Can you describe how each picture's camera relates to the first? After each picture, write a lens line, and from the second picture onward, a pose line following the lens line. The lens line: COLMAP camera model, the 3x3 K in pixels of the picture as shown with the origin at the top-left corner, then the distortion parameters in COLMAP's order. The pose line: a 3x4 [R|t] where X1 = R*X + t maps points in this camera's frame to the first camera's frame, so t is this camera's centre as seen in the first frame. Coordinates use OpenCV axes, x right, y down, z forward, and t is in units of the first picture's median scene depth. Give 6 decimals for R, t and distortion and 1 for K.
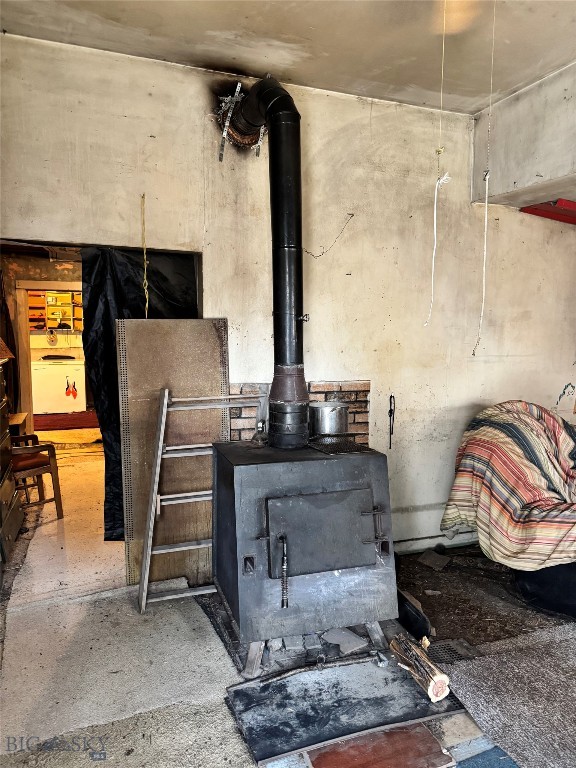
lens RADIAL K [[534.4, 0, 288.1], [0, 534.4, 371.0], [0, 0, 1]] dist [0.127774, -0.204746]
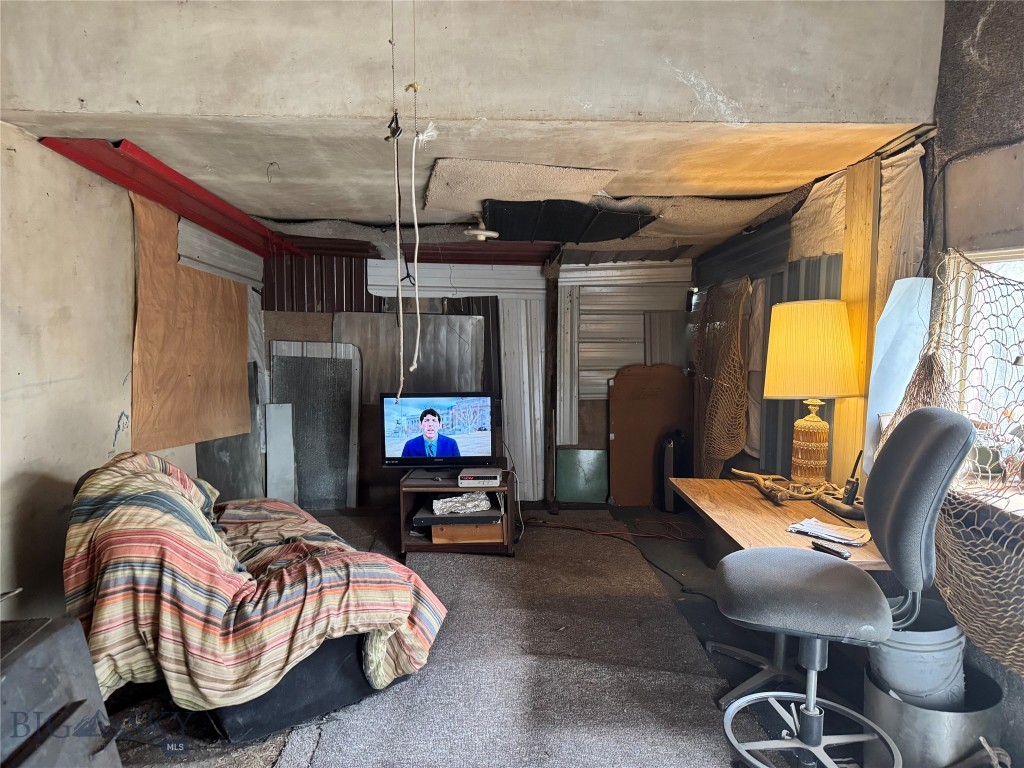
lens RADIAL K [[726.2, 0, 516.3], [0, 726.2, 378.5], [0, 0, 1]] dist [0.028521, -0.039586]
pose [[0.308423, -0.103035, 0.945653, -0.246120], [0.084755, 0.993139, 0.080566, -0.066085], [-0.947466, 0.055301, 0.315039, 0.320096]]
